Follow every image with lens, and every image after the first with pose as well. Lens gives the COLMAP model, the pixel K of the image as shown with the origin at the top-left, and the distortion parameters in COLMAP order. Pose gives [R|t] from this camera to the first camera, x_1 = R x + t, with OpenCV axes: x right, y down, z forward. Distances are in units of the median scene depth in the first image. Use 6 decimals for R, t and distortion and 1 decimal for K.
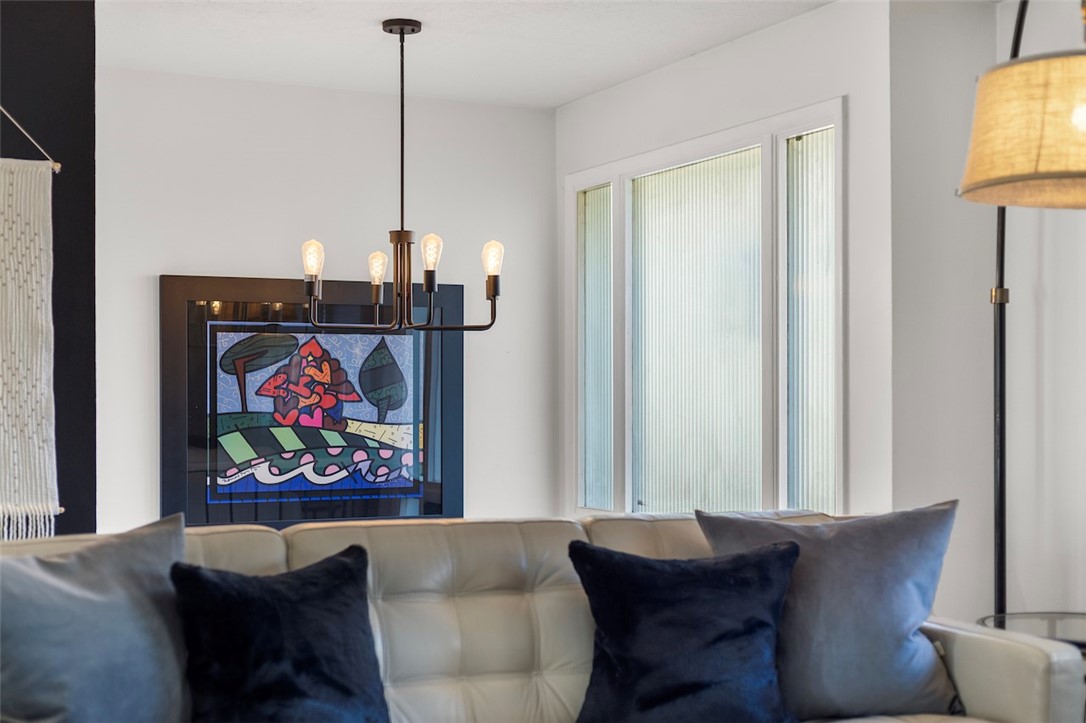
lens RADIAL K [[1552.3, 0, 543.0], [0, 1552.3, 361.5], [0, 0, 1]] dist [0.020469, 0.049580]
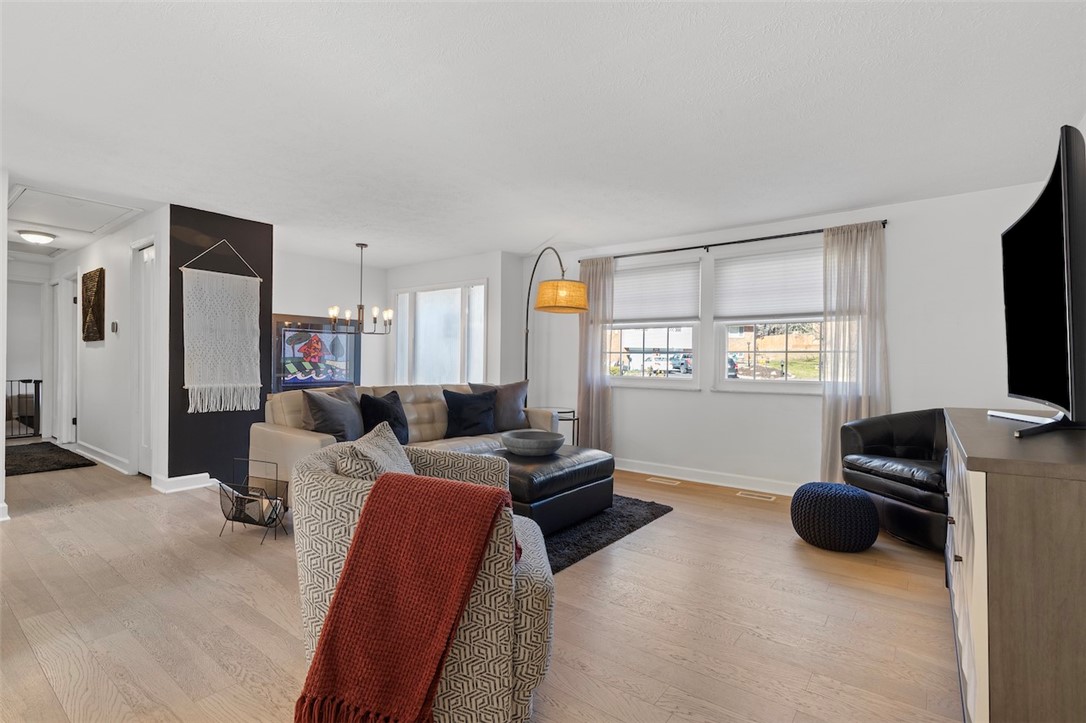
lens RADIAL K [[506.7, 0, 543.0], [0, 506.7, 361.5], [0, 0, 1]] dist [0.000077, 0.000011]
pose [[0.894167, 0.013273, 0.447537, -0.200930], [-0.026939, 0.999344, 0.024185, 0.002698], [-0.446923, -0.033681, 0.893938, -0.163508]]
